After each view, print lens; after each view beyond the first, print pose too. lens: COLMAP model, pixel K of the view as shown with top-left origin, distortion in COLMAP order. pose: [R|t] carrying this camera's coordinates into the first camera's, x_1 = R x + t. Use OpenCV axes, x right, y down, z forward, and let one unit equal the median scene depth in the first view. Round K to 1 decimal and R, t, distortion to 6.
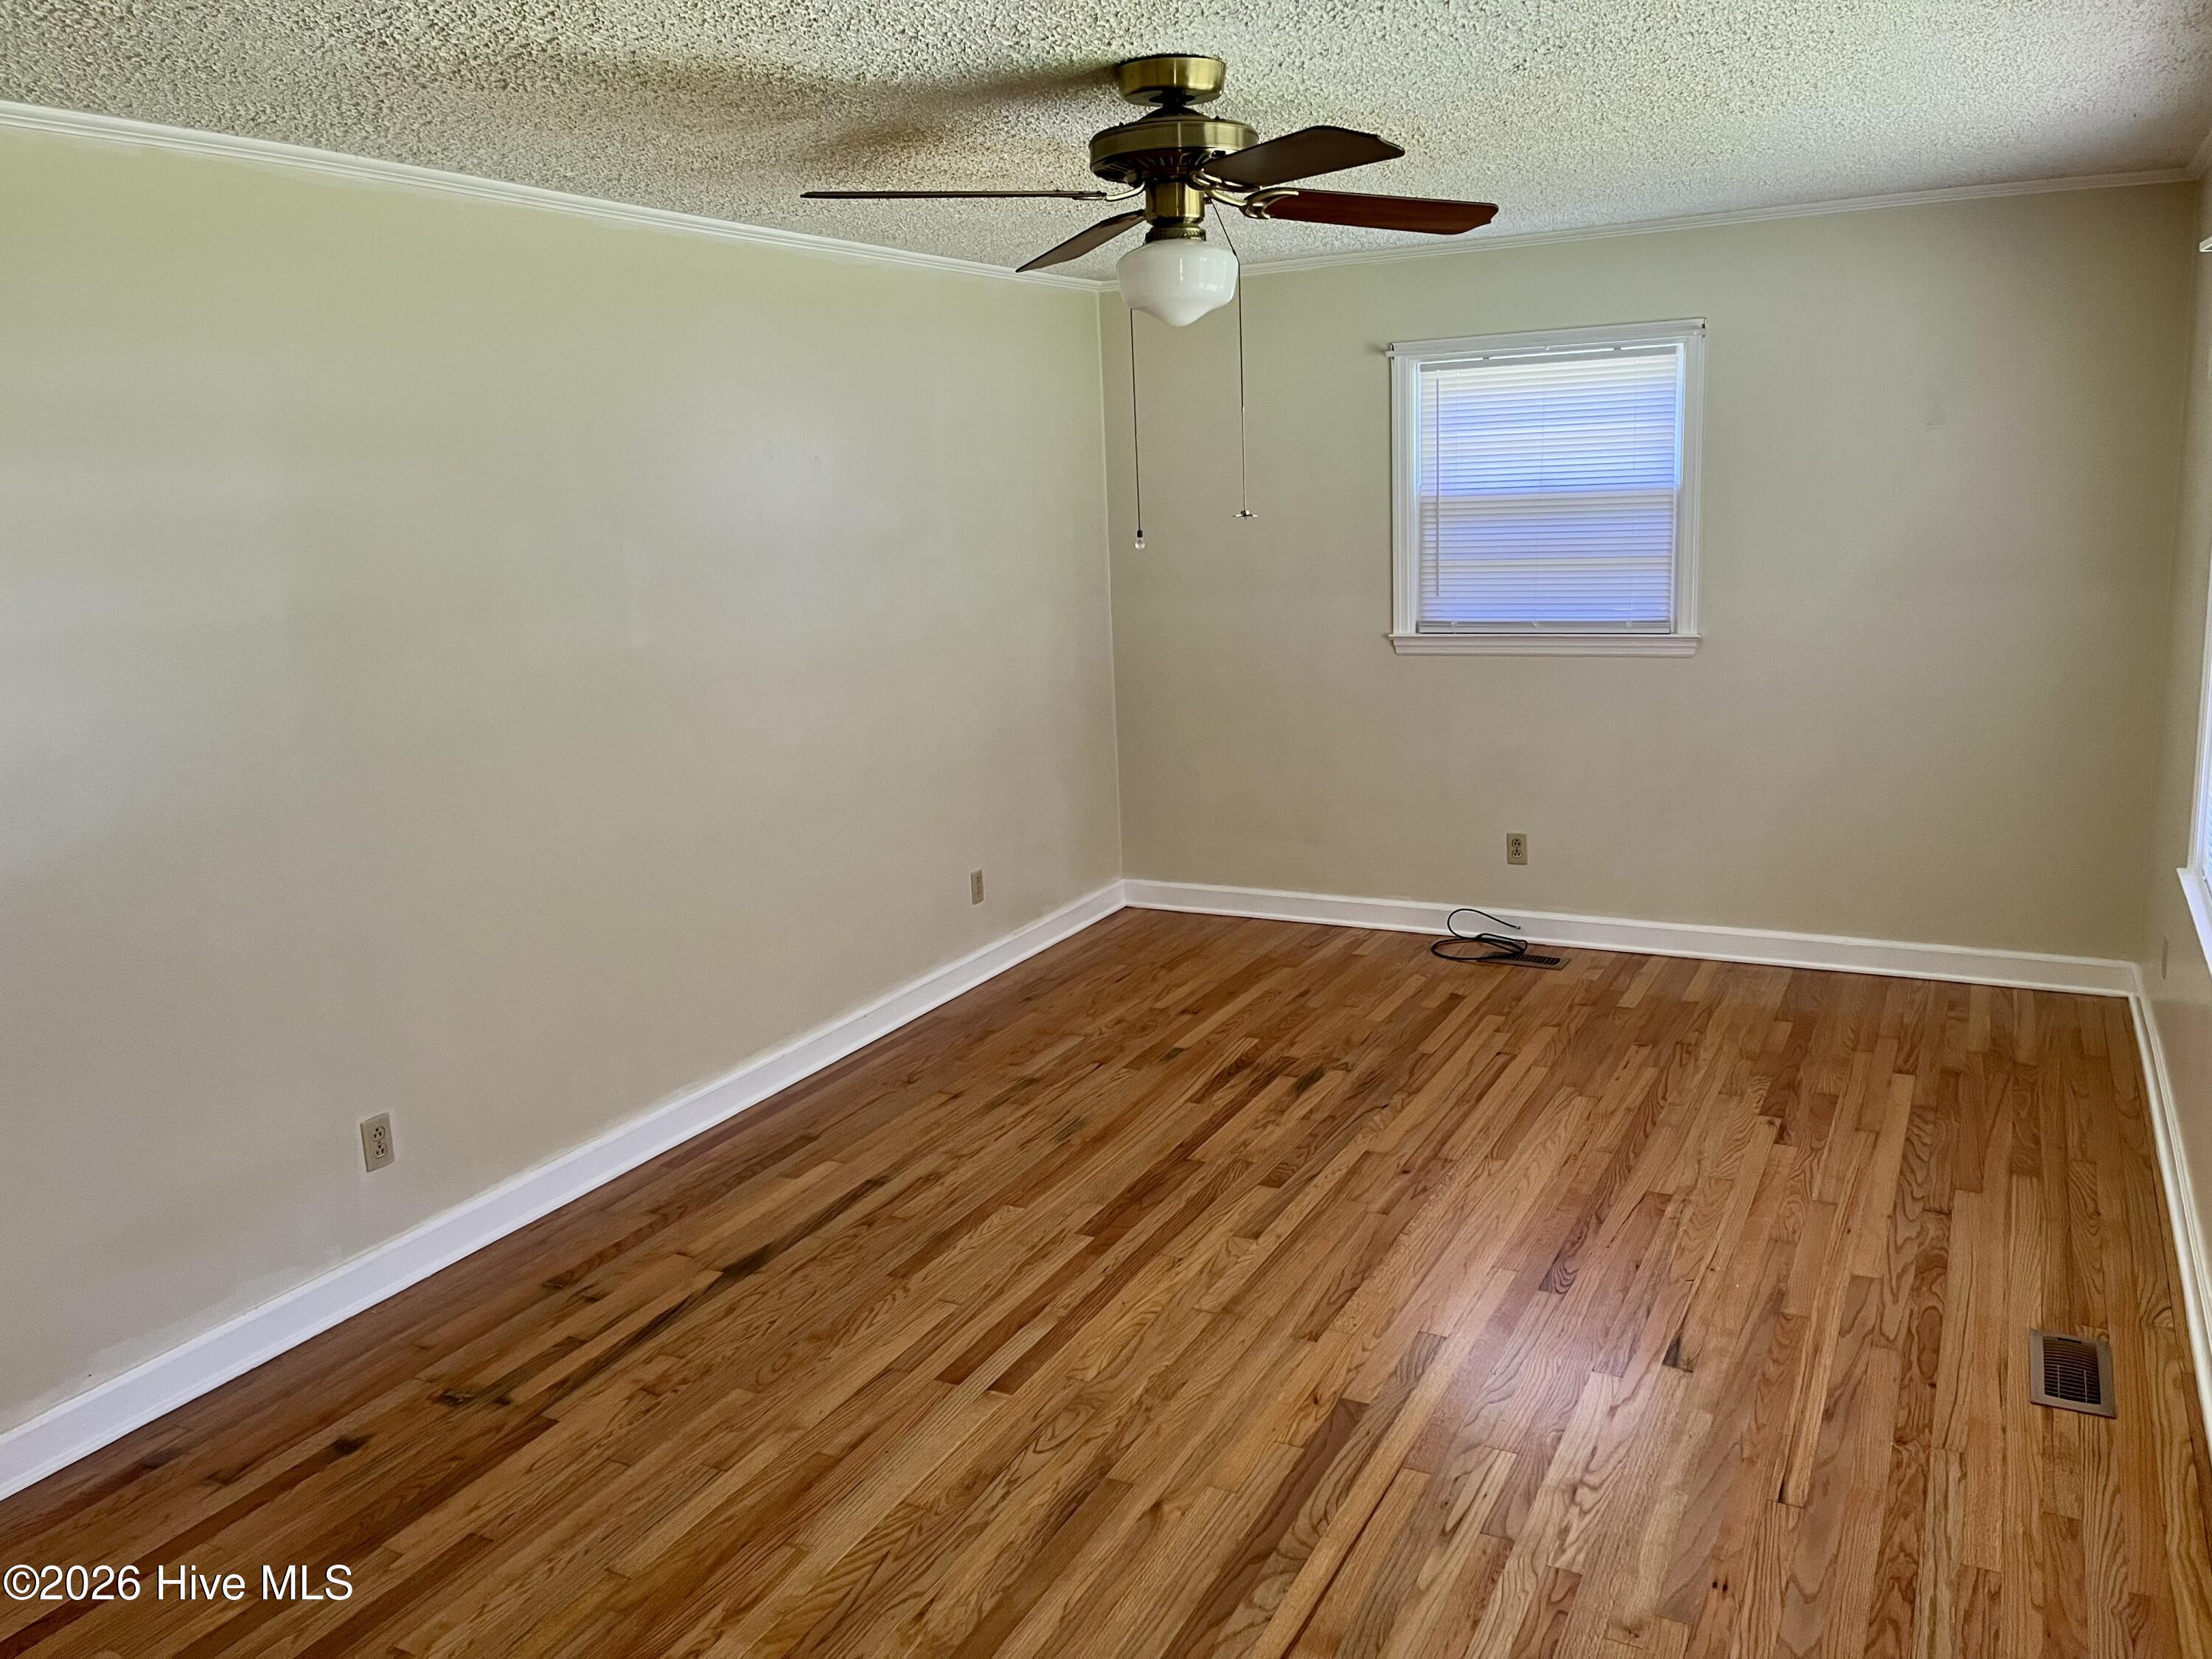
lens RADIAL K [[1663.4, 0, 1107.2], [0, 1663.4, 821.4], [0, 0, 1]] dist [0.040257, -0.036049]
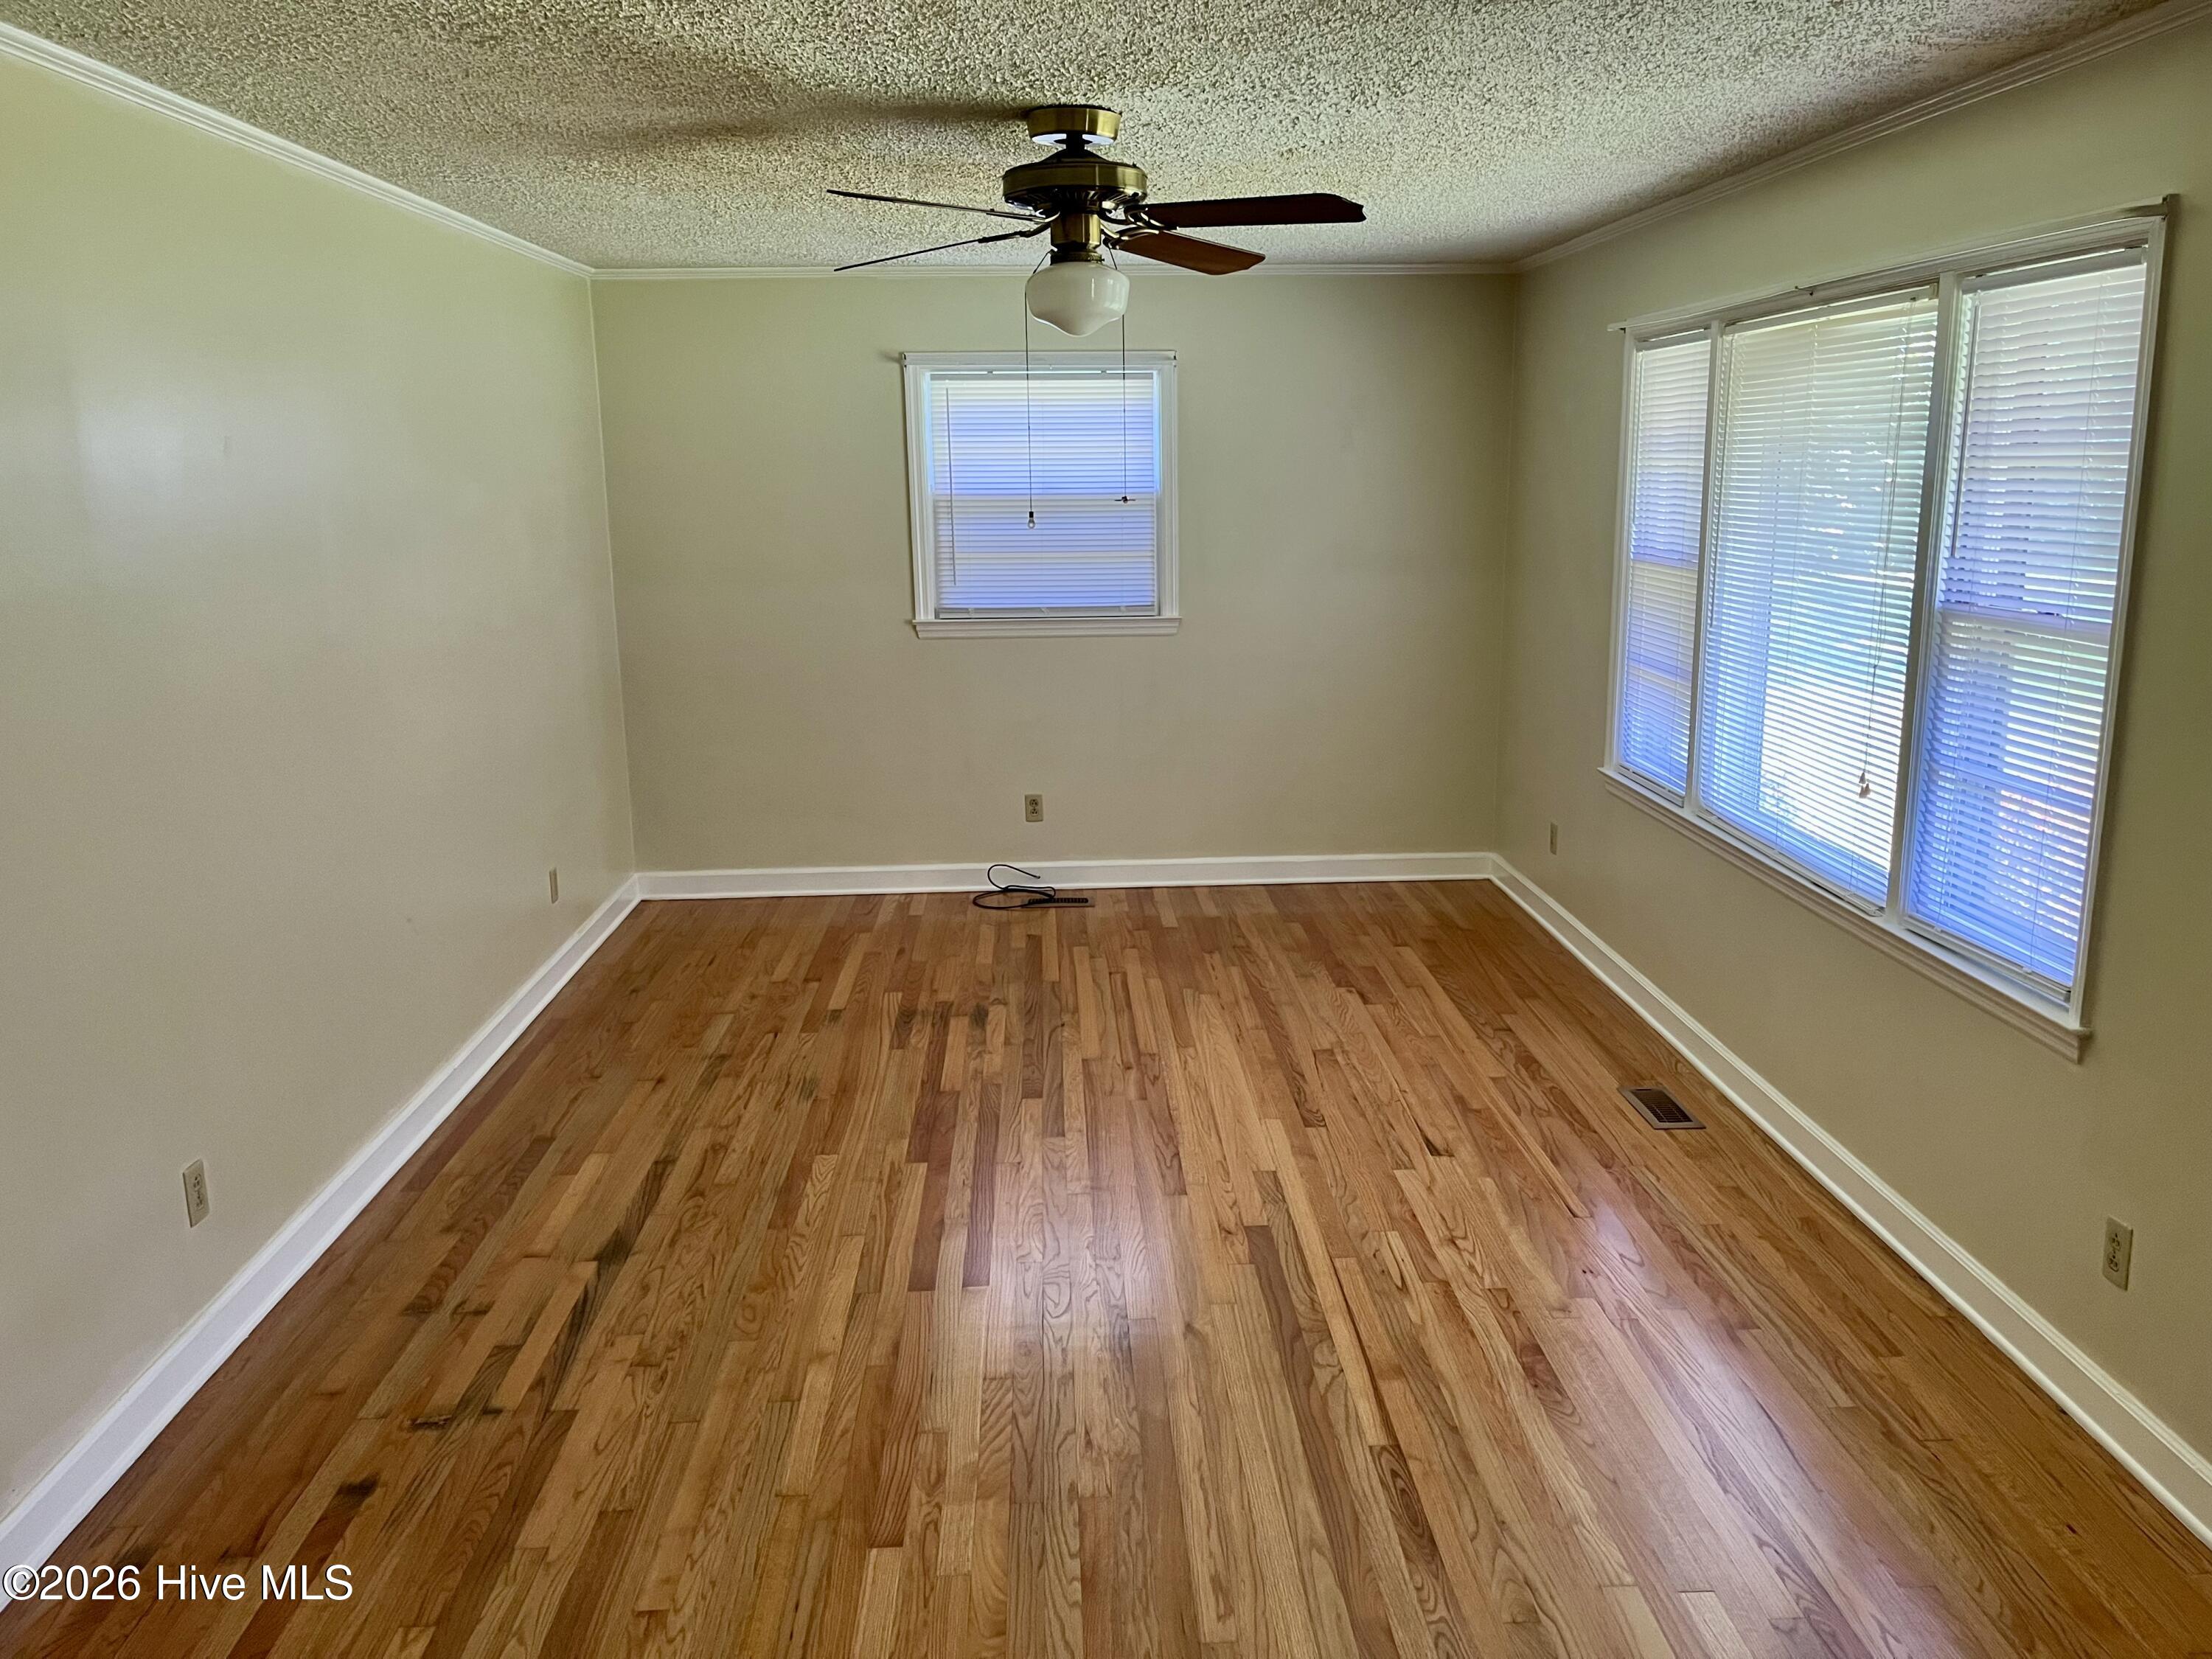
lens RADIAL K [[1663.4, 0, 1107.8], [0, 1663.4, 824.7], [0, 0, 1]] dist [0.040257, -0.036049]
pose [[0.865625, -0.077615, 0.494640, -0.385149], [0.079725, 0.996674, 0.016870, 0.018339], [-0.494305, 0.024832, 0.868934, -0.010666]]
